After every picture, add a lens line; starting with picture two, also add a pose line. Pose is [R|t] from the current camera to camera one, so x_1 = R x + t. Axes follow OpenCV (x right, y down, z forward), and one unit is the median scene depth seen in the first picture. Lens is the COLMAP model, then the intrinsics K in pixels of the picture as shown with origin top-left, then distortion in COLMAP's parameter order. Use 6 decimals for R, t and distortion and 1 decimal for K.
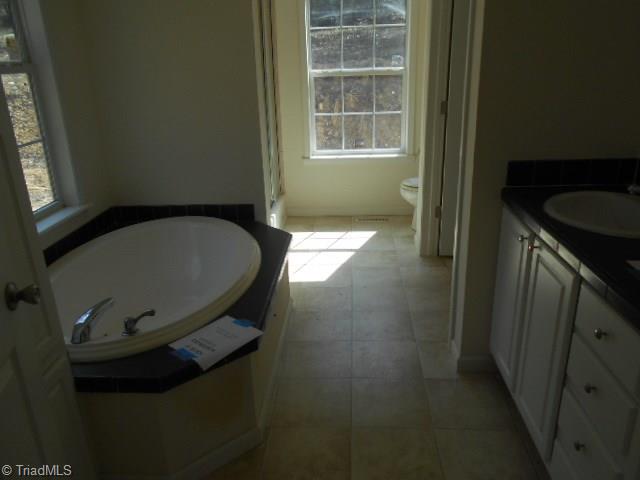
lens RADIAL K [[492.4, 0, 320.0], [0, 492.4, 240.0], [0, 0, 1]] dist [-0.045183, 0.010595]
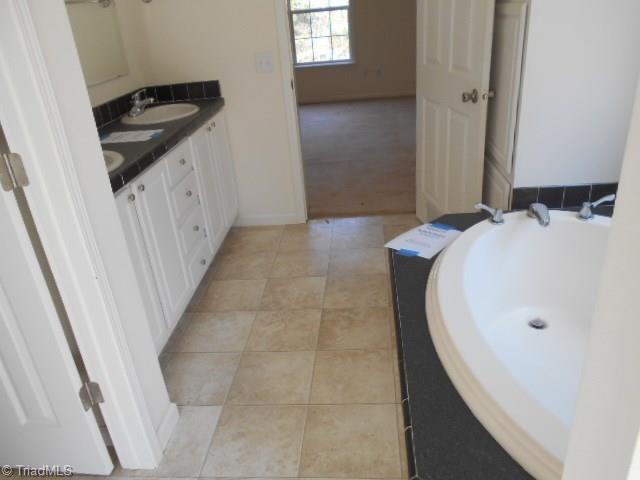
lens RADIAL K [[492.4, 0, 320.0], [0, 492.4, 240.0], [0, 0, 1]] dist [-0.045183, 0.010595]
pose [[-0.993283, 0.089777, 0.072994, -0.051239], [0.114915, 0.691765, 0.712920, -0.618369], [0.013509, 0.716520, -0.697436, 1.732149]]
